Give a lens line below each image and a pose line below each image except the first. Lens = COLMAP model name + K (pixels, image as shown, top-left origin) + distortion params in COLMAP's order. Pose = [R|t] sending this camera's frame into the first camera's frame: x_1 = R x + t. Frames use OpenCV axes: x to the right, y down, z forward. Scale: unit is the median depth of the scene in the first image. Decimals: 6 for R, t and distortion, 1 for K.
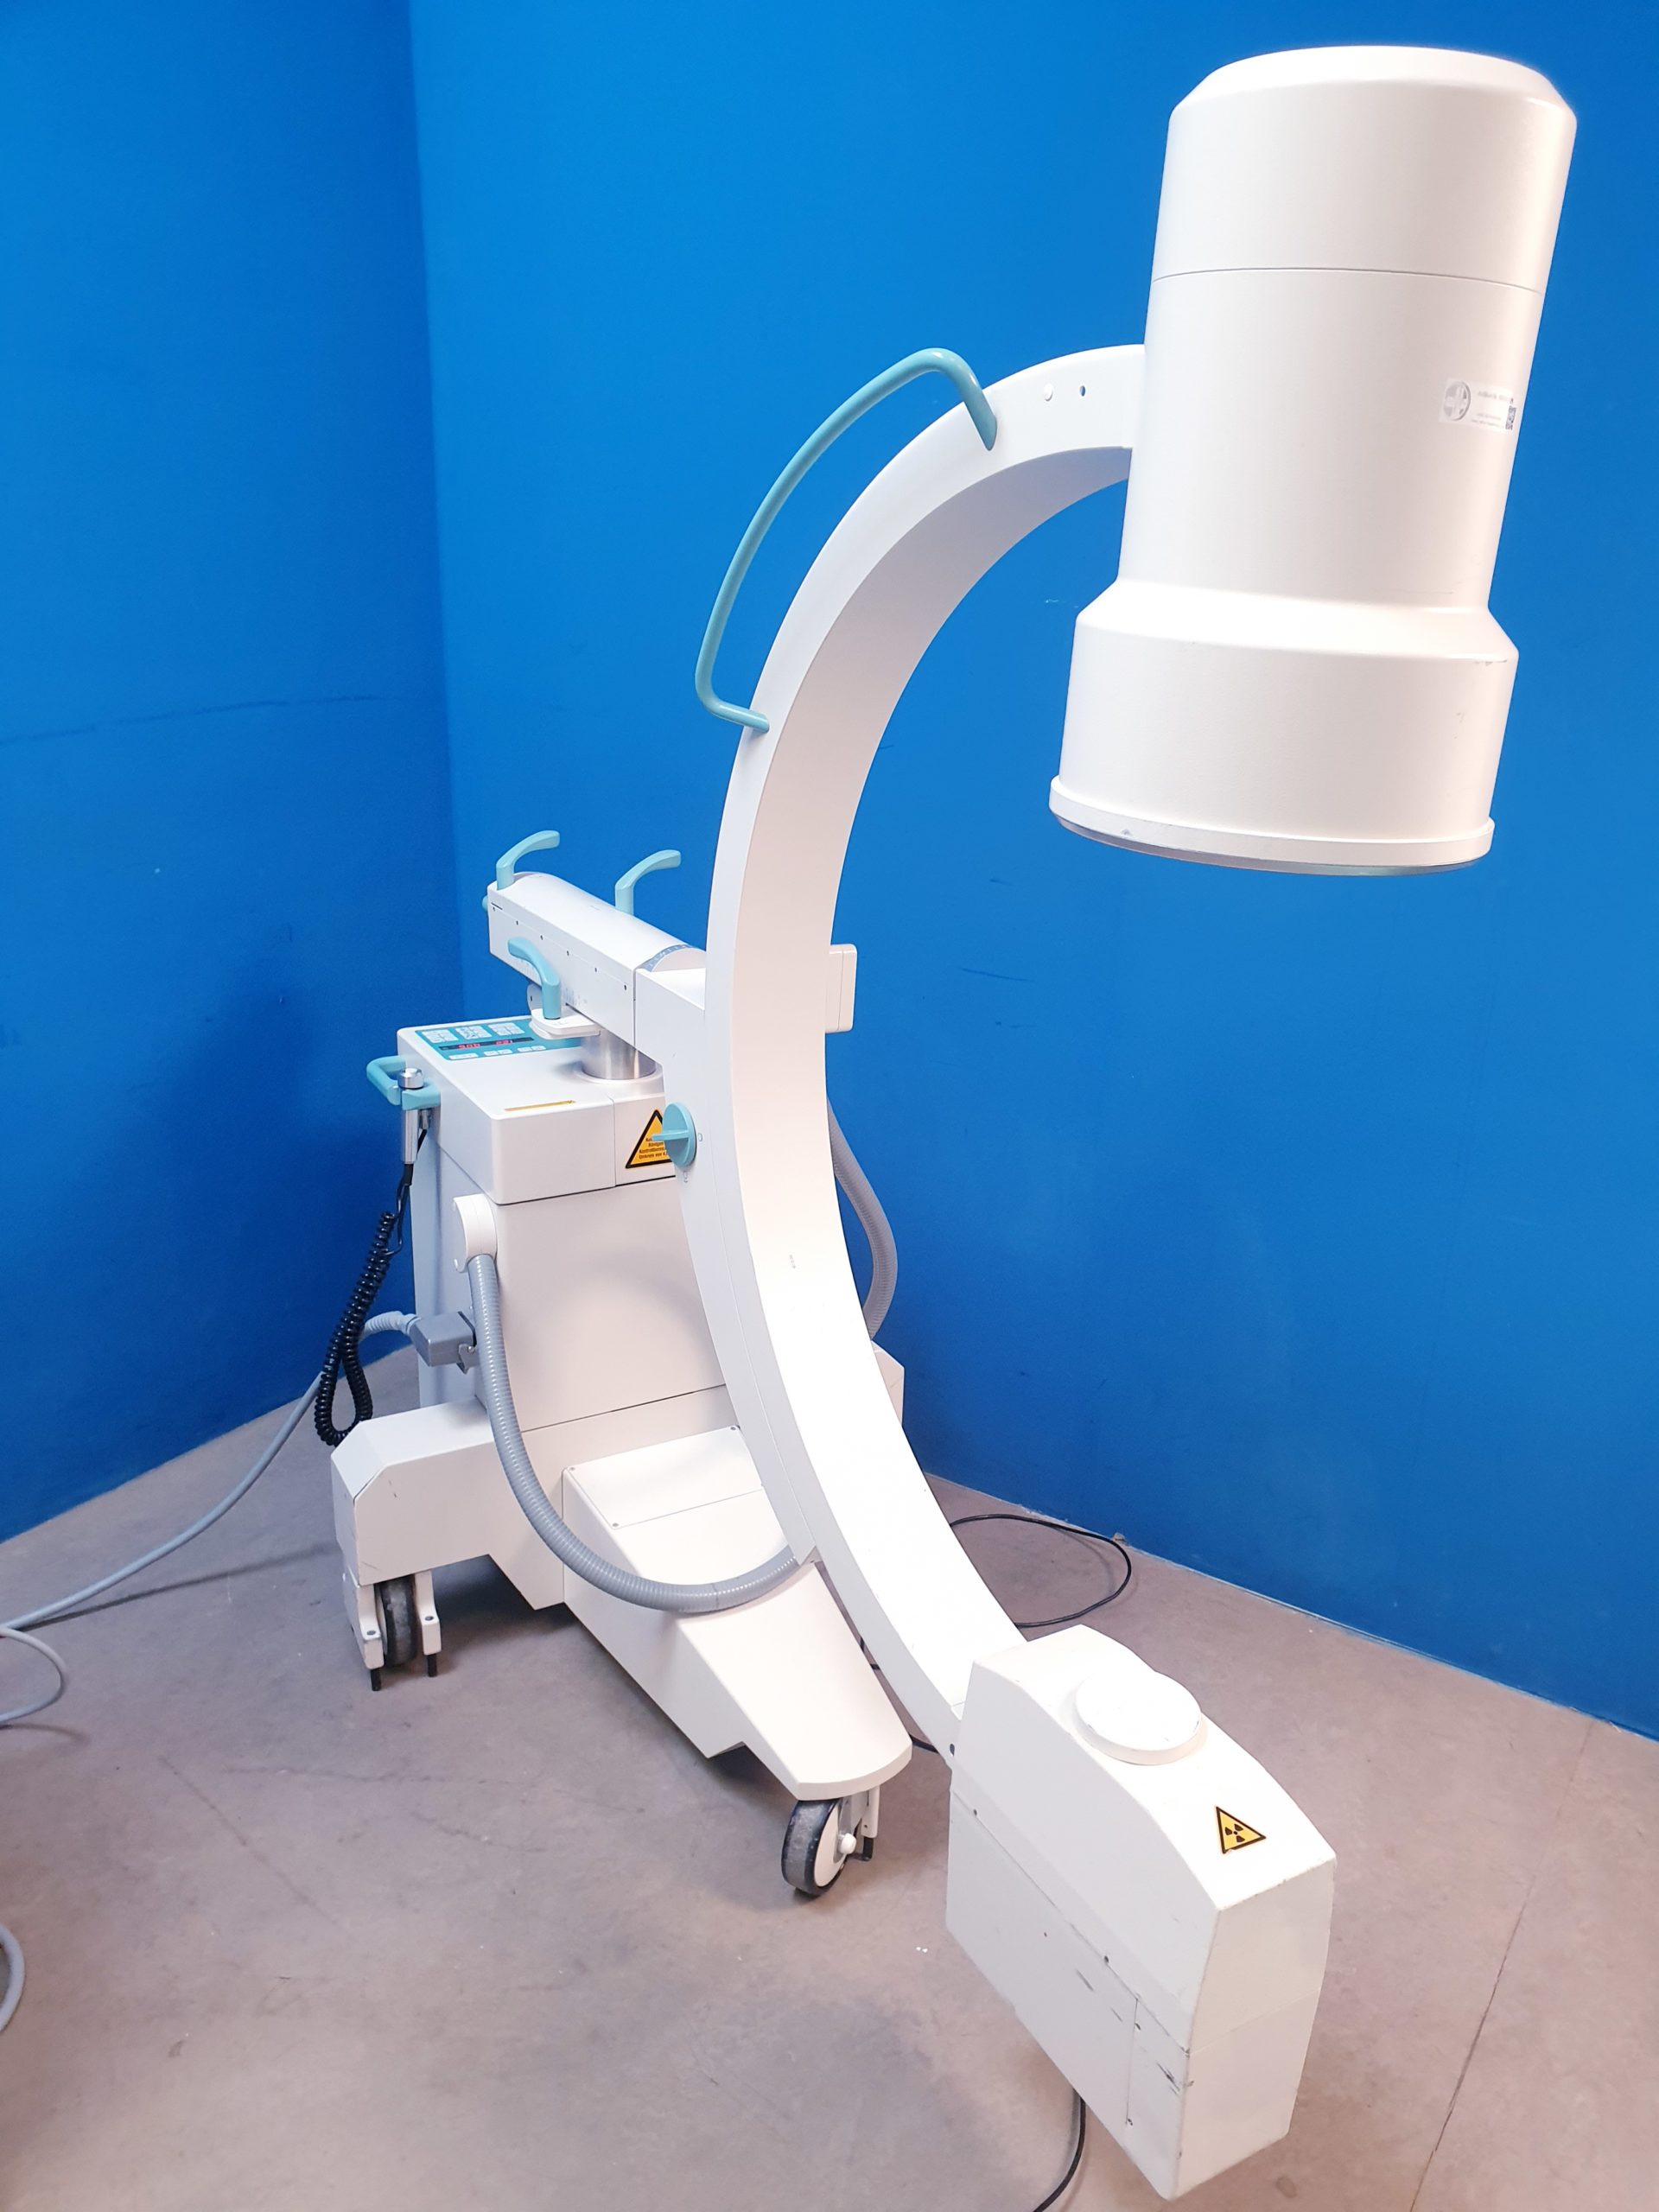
lens RADIAL K [[1755.1, 0, 859.2], [0, 1755.1, 1118.1], [0, 0, 1]] dist [0.021717, -0.021718]
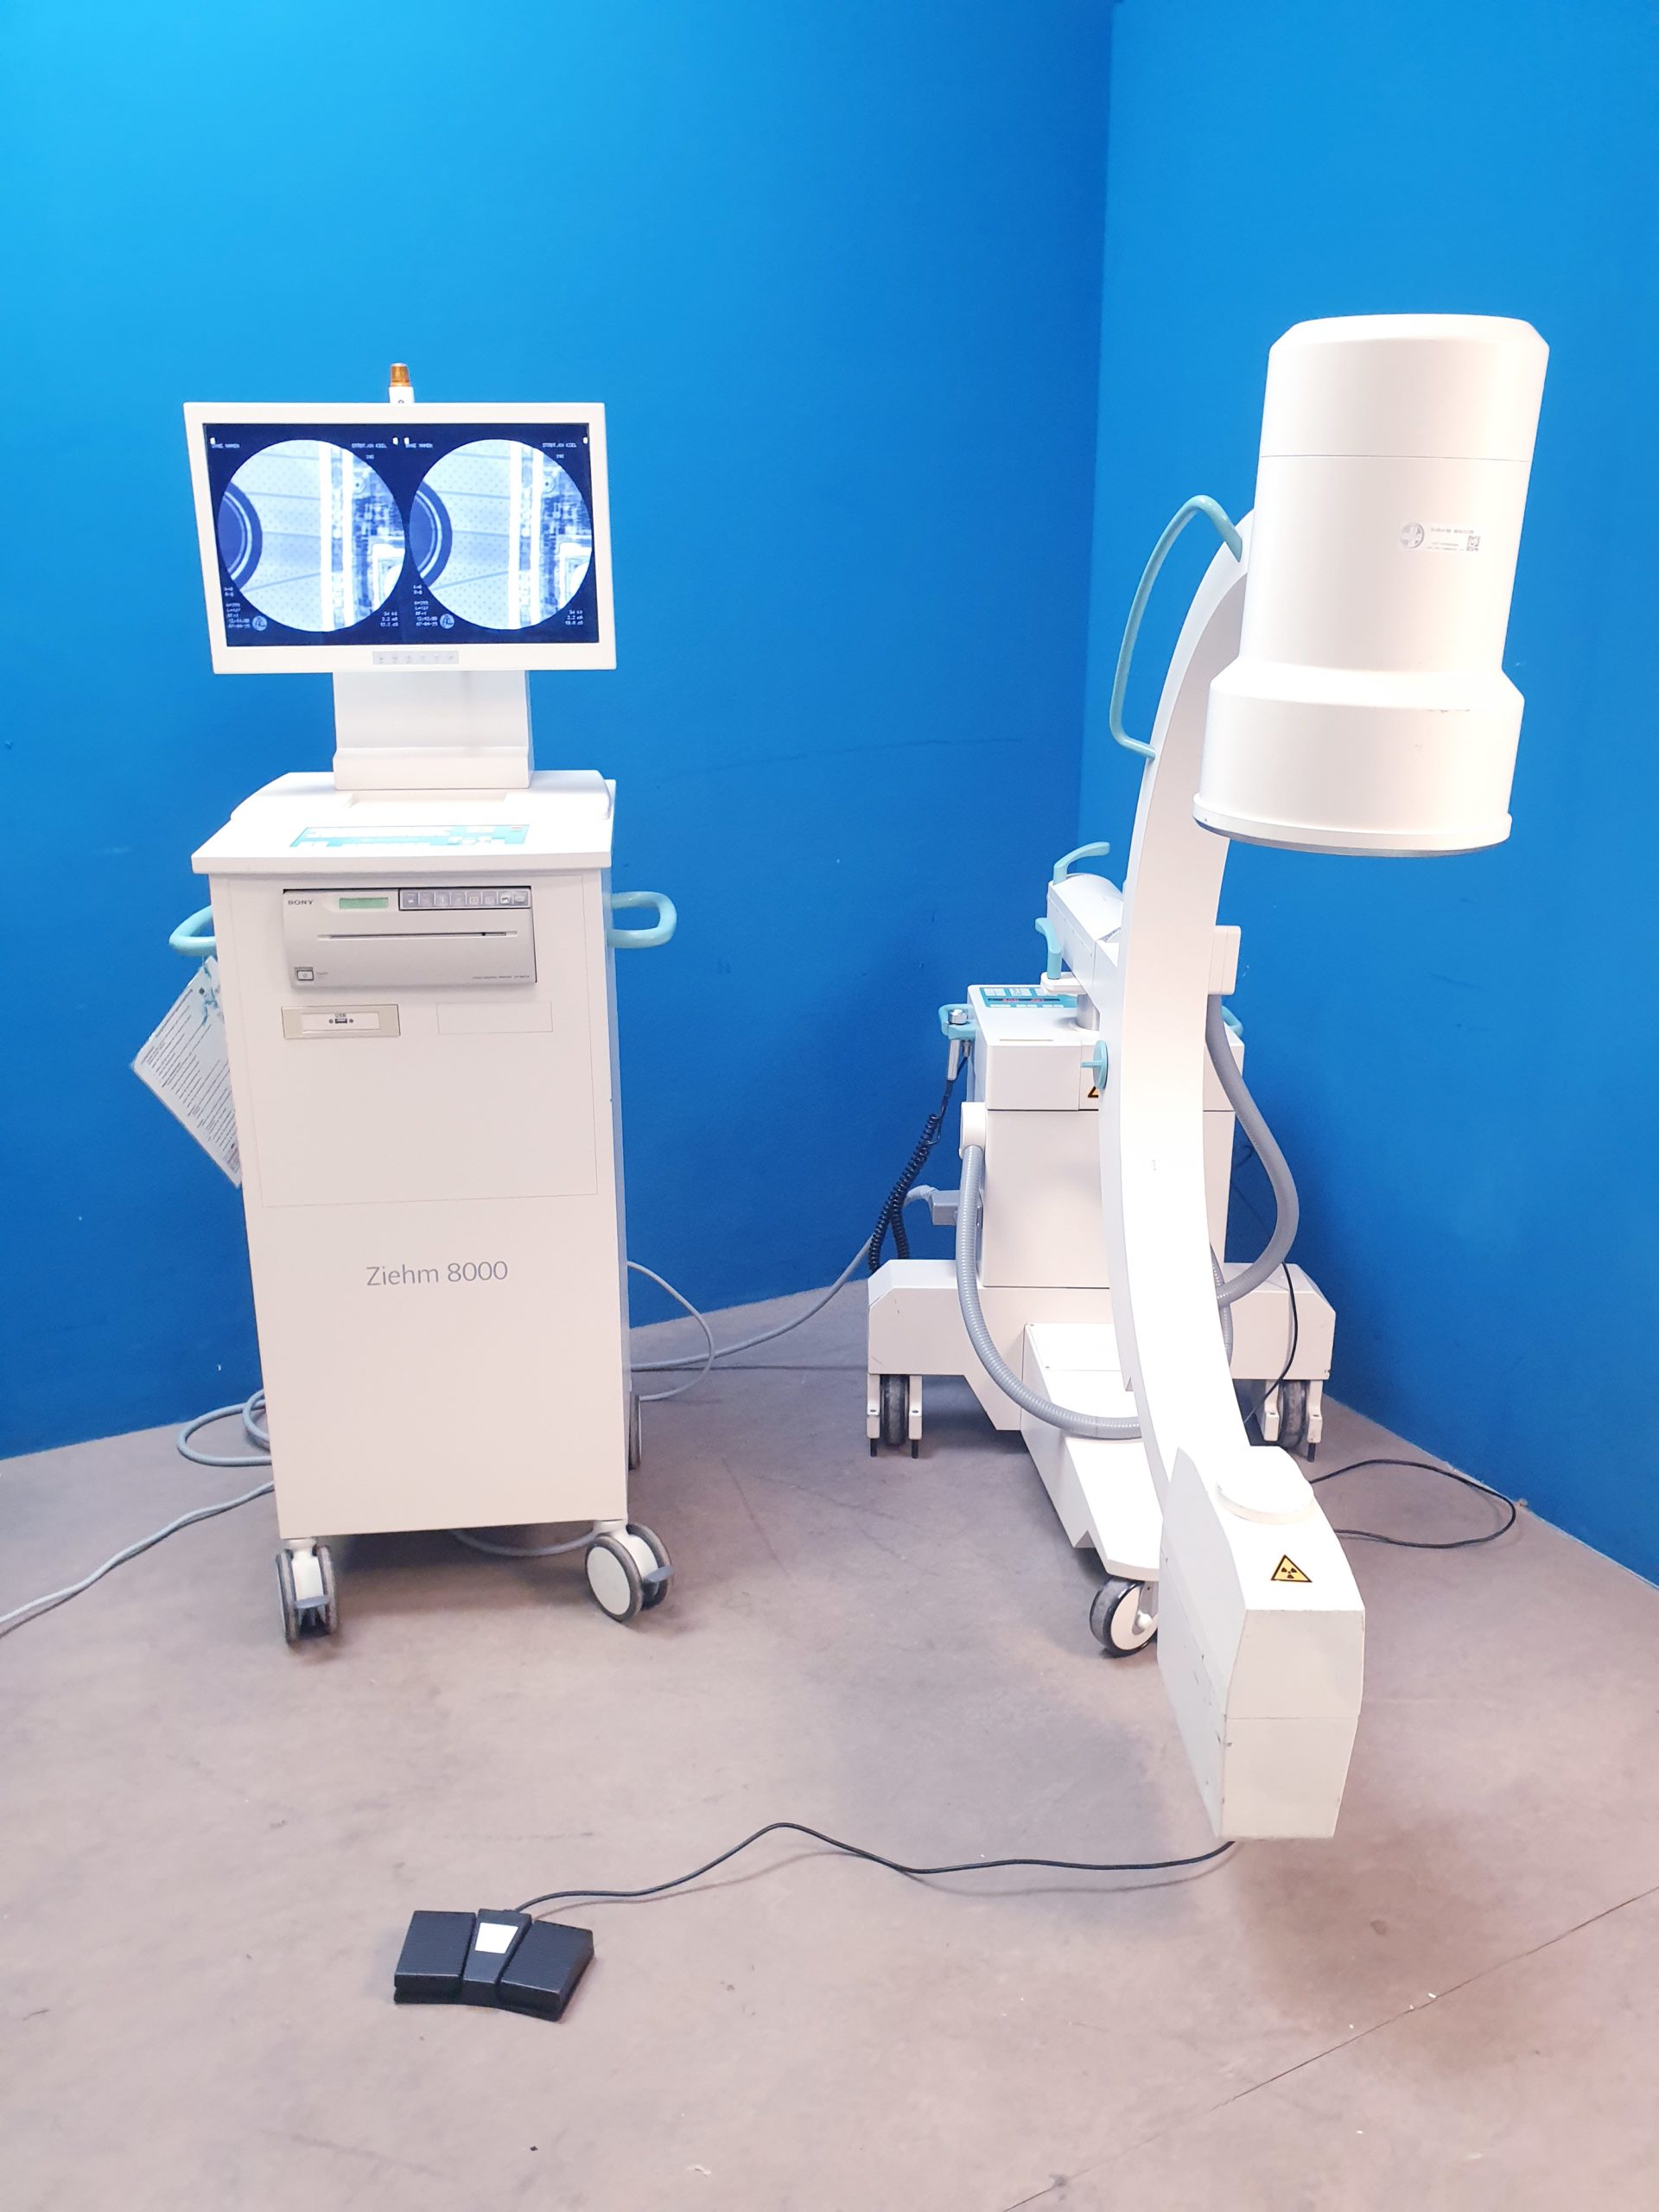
lens RADIAL K [[1755.1, 0, 818.9], [0, 1755.1, 1098.8], [0, 0, 1]] dist [0.021717, -0.021718]
pose [[0.869108, 0.117588, -0.480442, 0.391699], [-0.137936, 0.990416, -0.007119, 0.082860], [0.475000, 0.072457, 0.876998, -0.292604]]
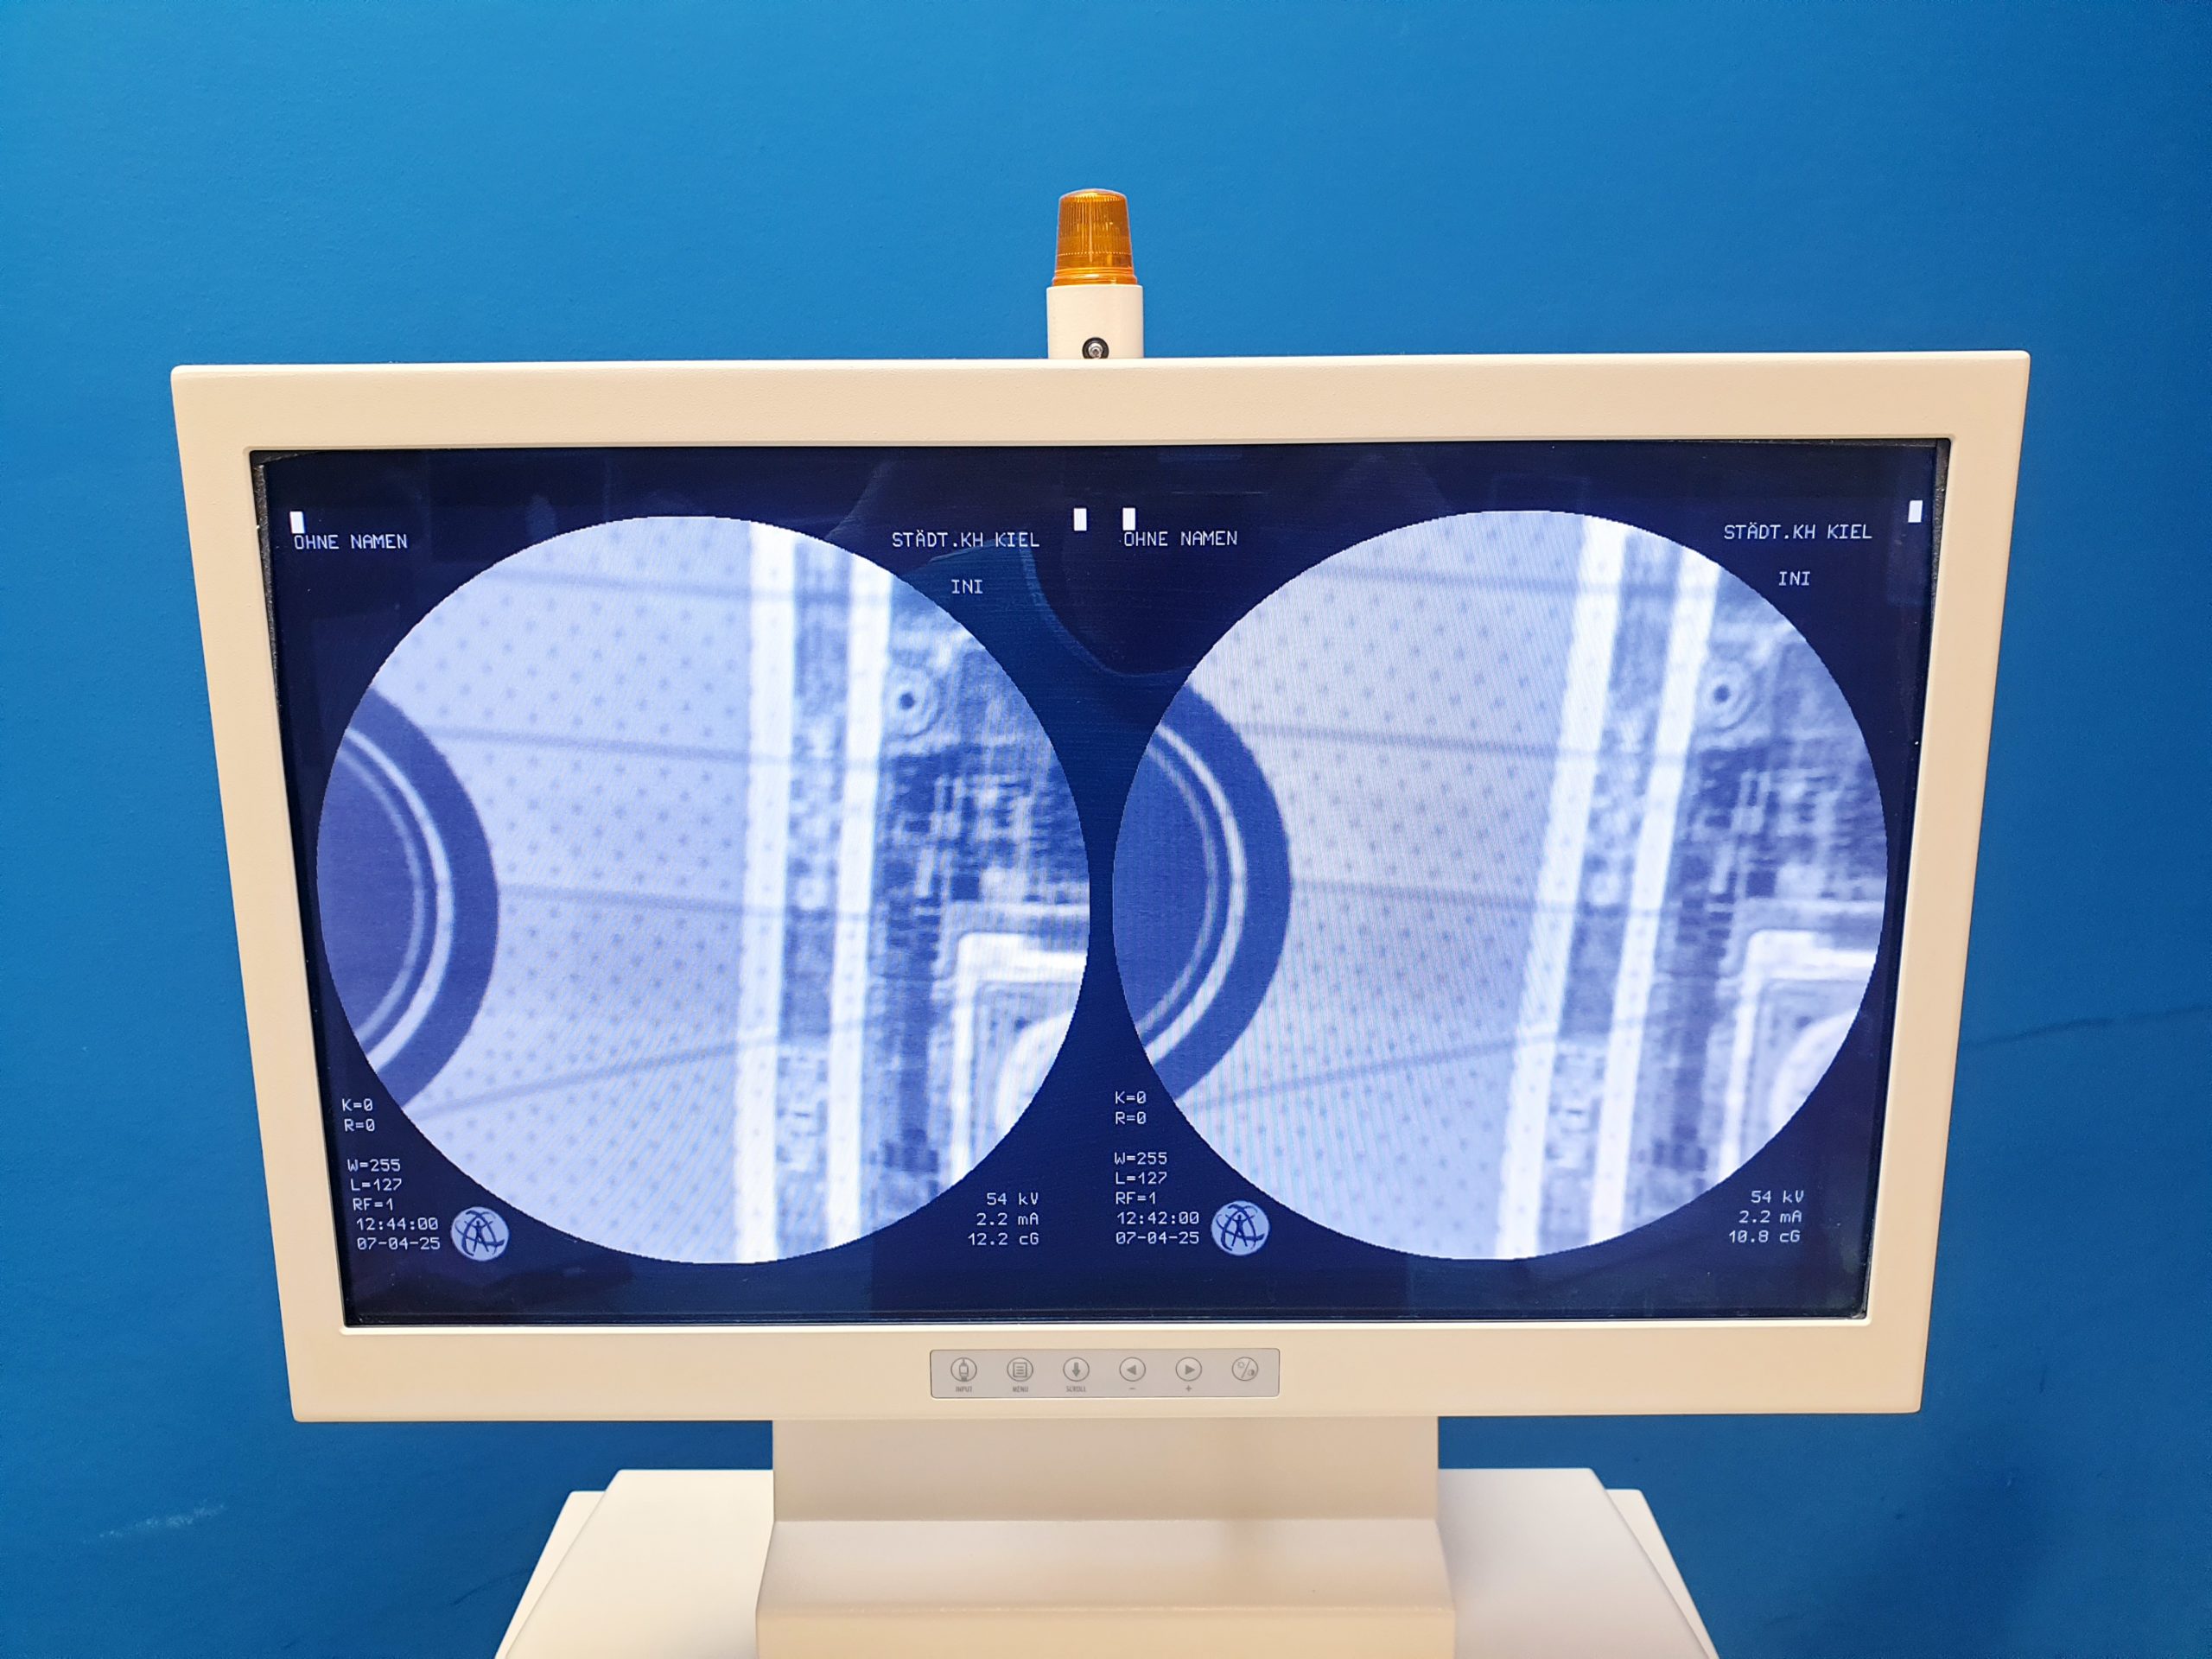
lens RADIAL K [[1755.1, 0, 1098.3], [0, 1755.1, 807.4], [0, 0, 1]] dist [0.021717, -0.021718]
pose [[0.817797, 0.095078, -0.567598, -0.414620], [-0.167828, 0.982790, -0.077181, -0.307607], [0.550492, 0.158377, 0.819680, 0.457242]]
